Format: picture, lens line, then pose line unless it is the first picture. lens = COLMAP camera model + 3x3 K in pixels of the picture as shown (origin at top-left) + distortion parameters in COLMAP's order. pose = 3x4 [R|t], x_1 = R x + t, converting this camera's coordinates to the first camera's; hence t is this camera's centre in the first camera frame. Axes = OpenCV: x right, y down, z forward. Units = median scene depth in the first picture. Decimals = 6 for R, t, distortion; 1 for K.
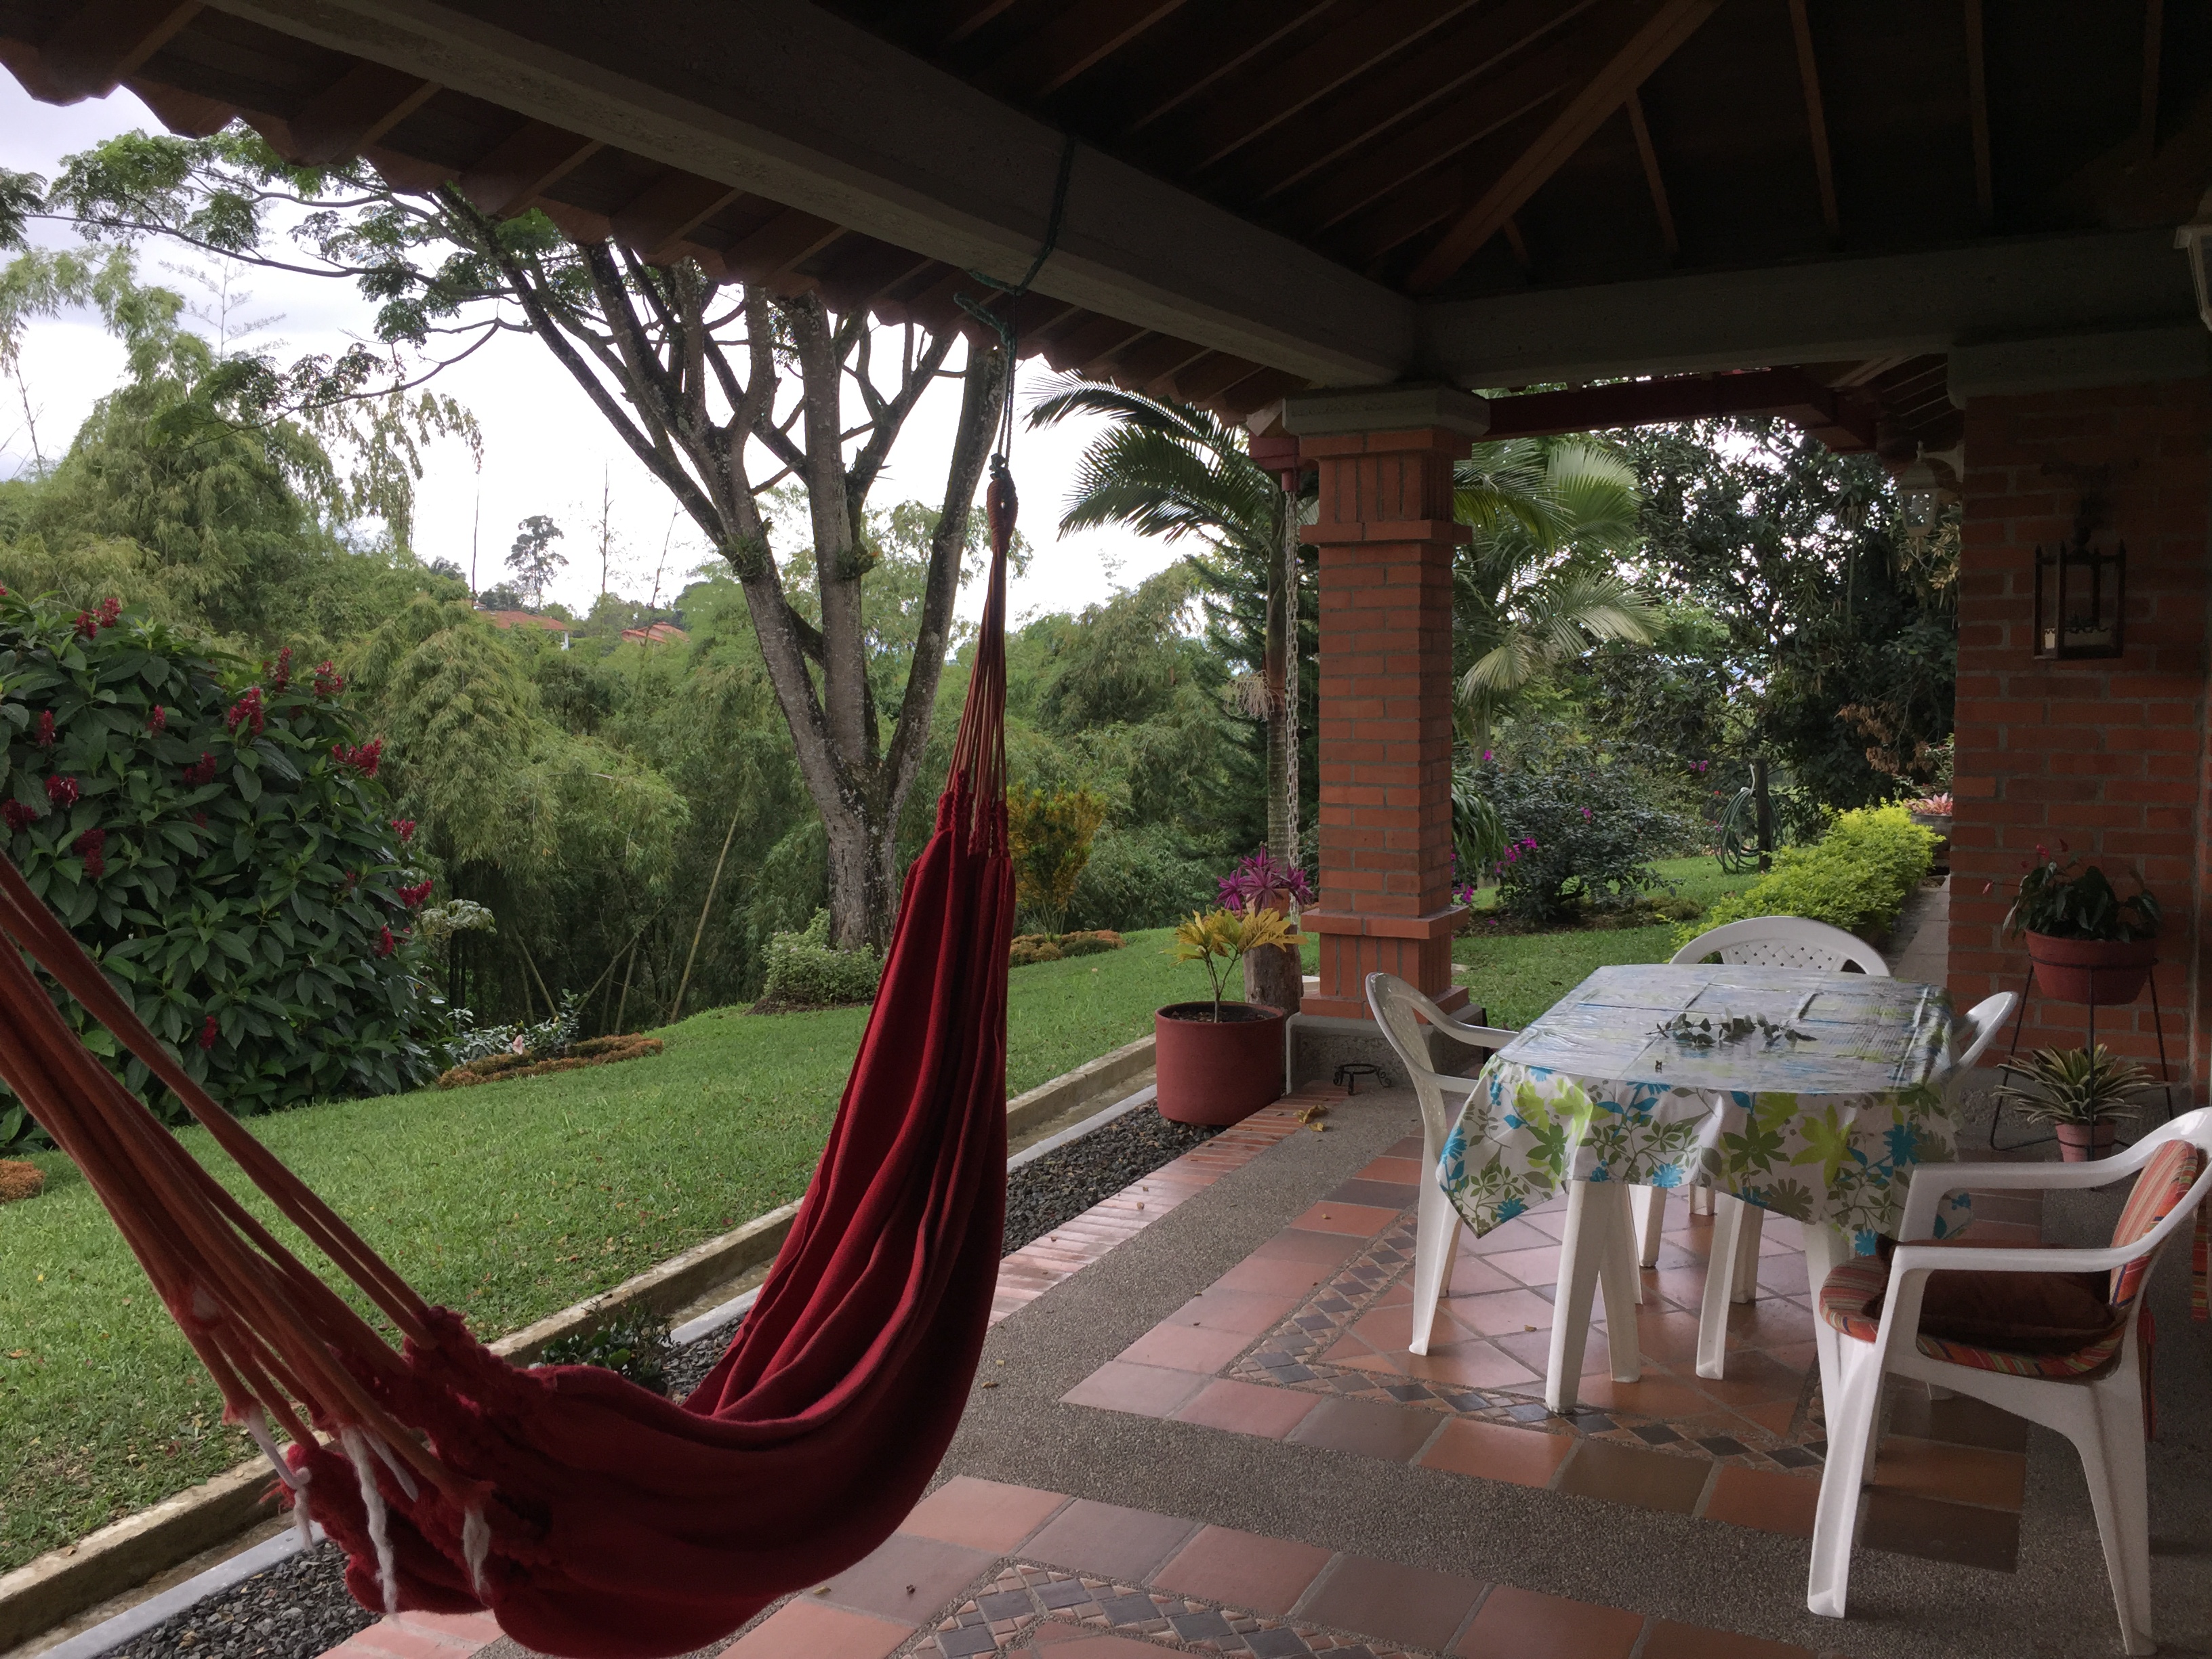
lens RADIAL K [[1920.2, 0, 1096.8], [0, 1920.2, 840.8], [0, 0, 1]] dist [0.014007, -0.015550]
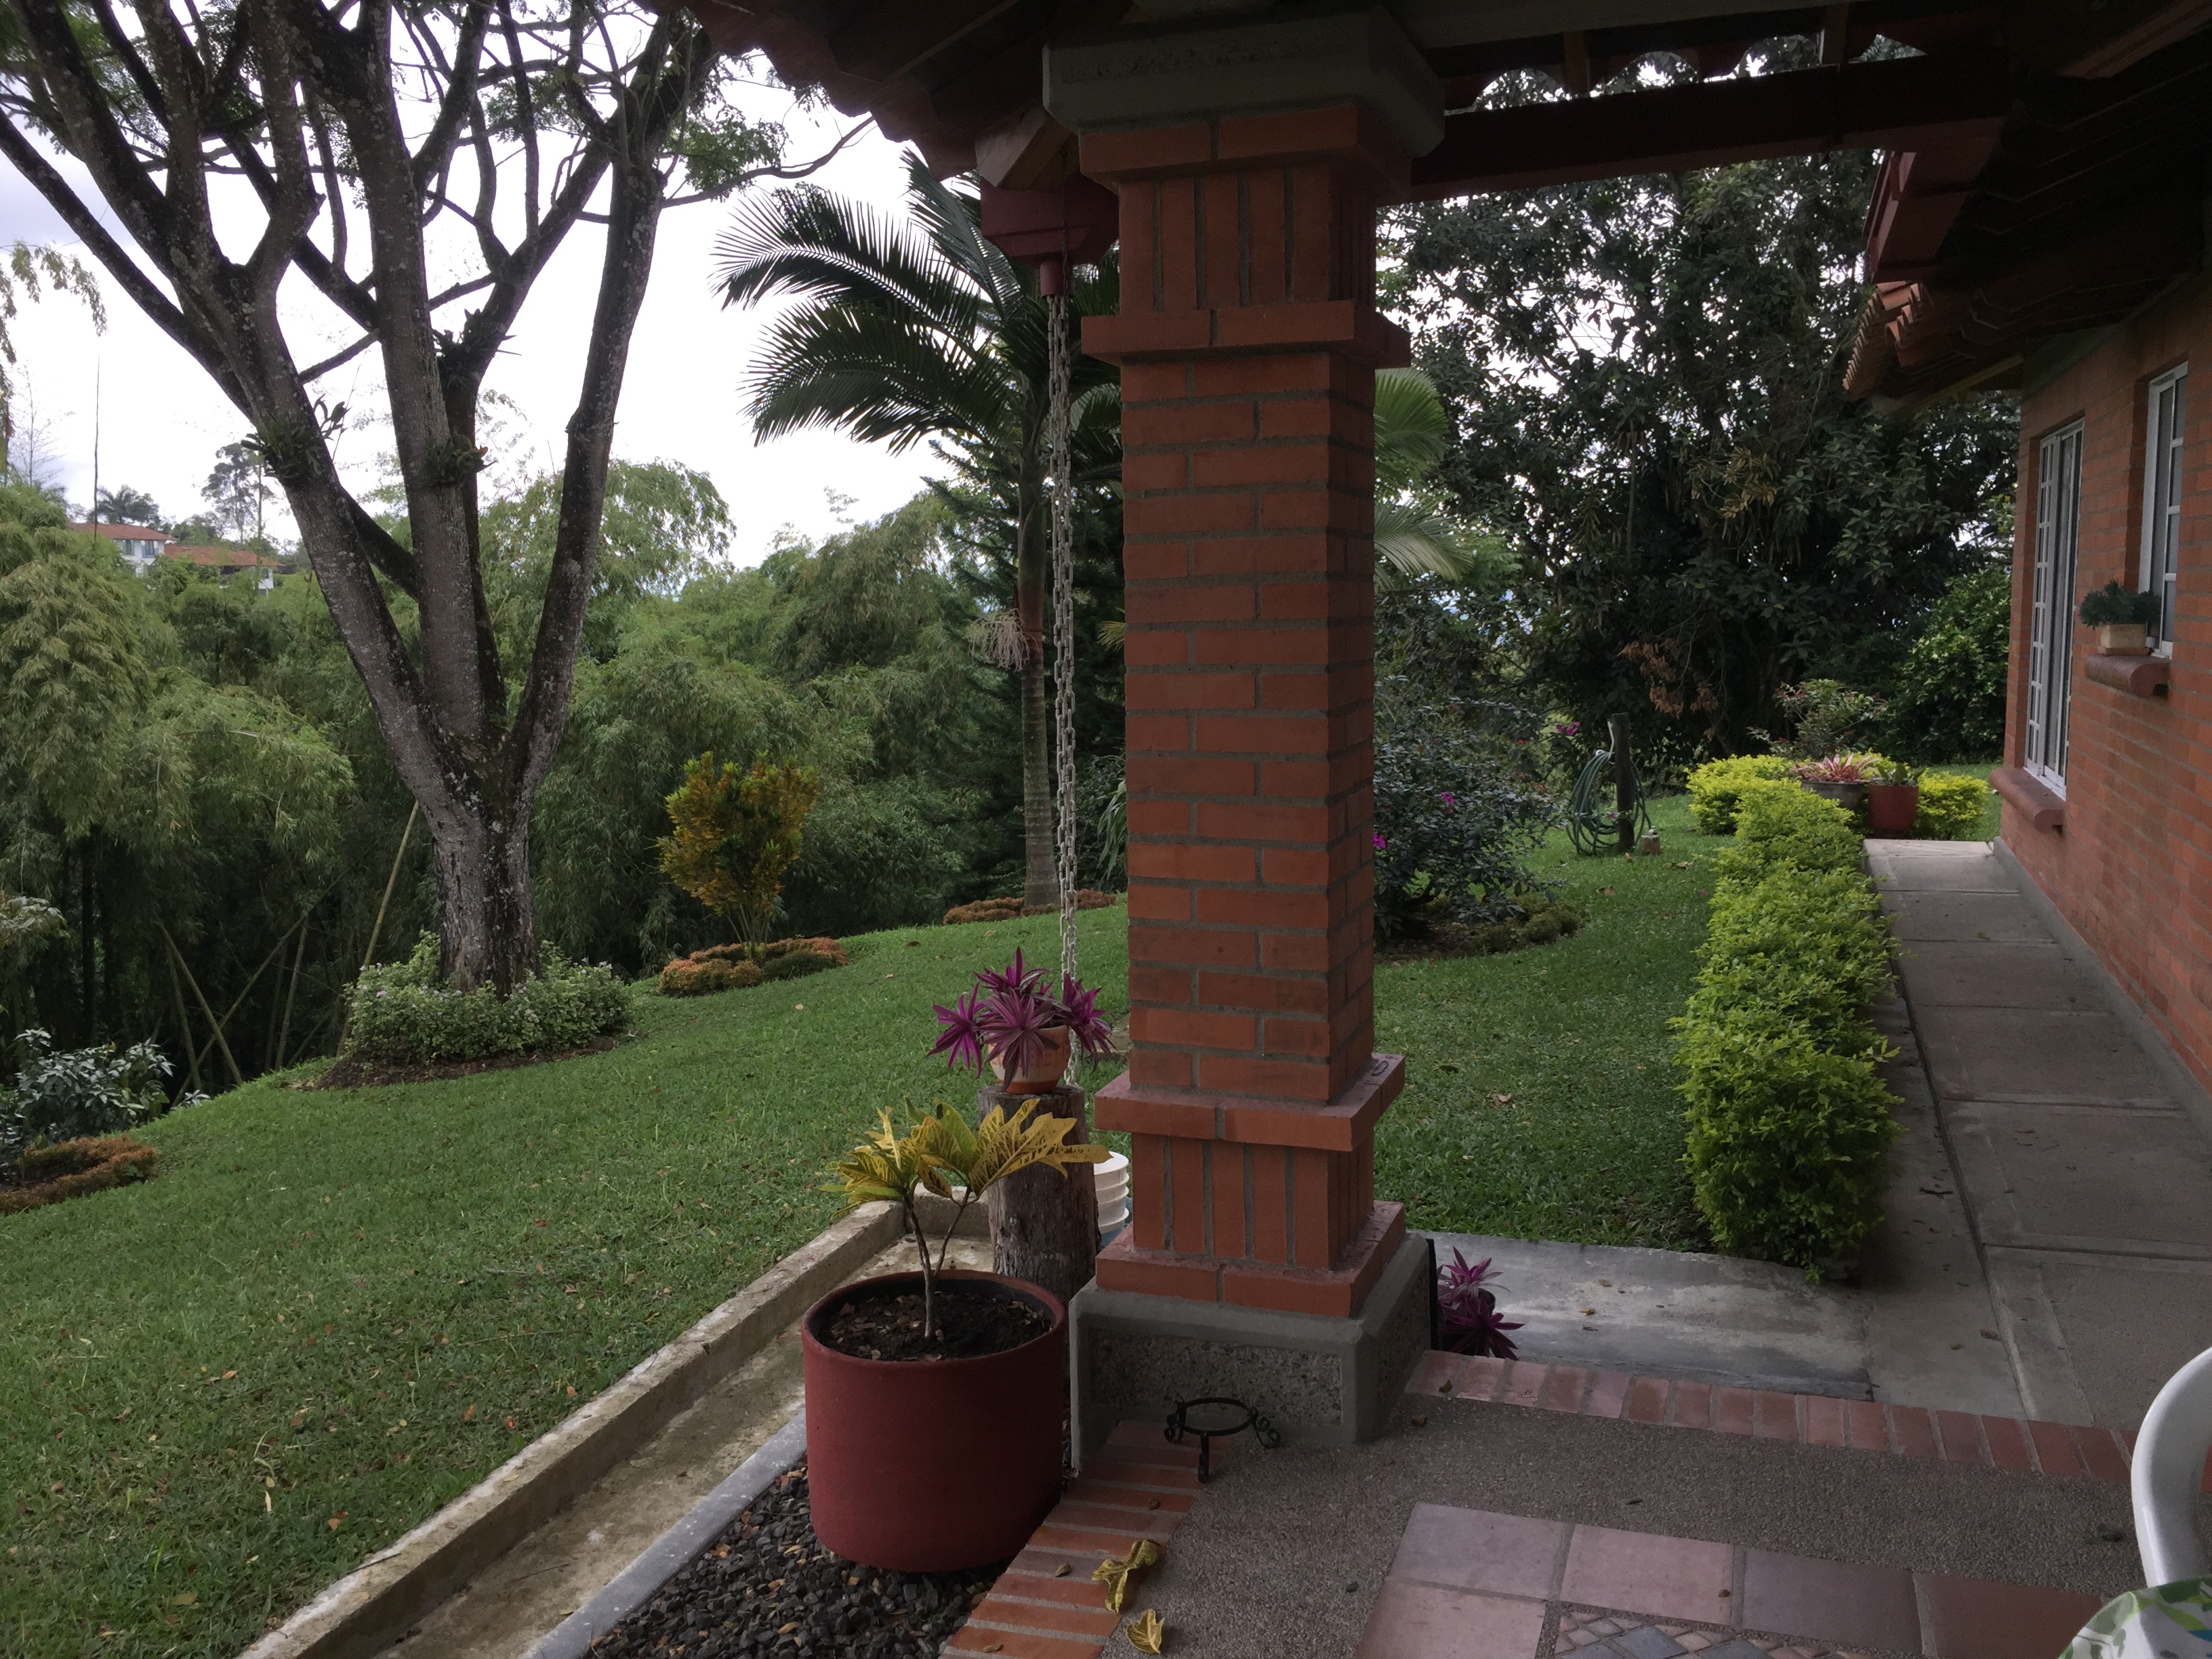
lens RADIAL K [[1906.5, 0, 1099.8], [0, 1906.5, 836.2], [0, 0, 1]] dist [0.083640, -0.116503]
pose [[0.991581, -0.019203, 0.128057, 0.009851], [0.015330, 0.999397, 0.031161, -0.010248], [-0.128578, -0.028936, 0.991277, 0.111422]]
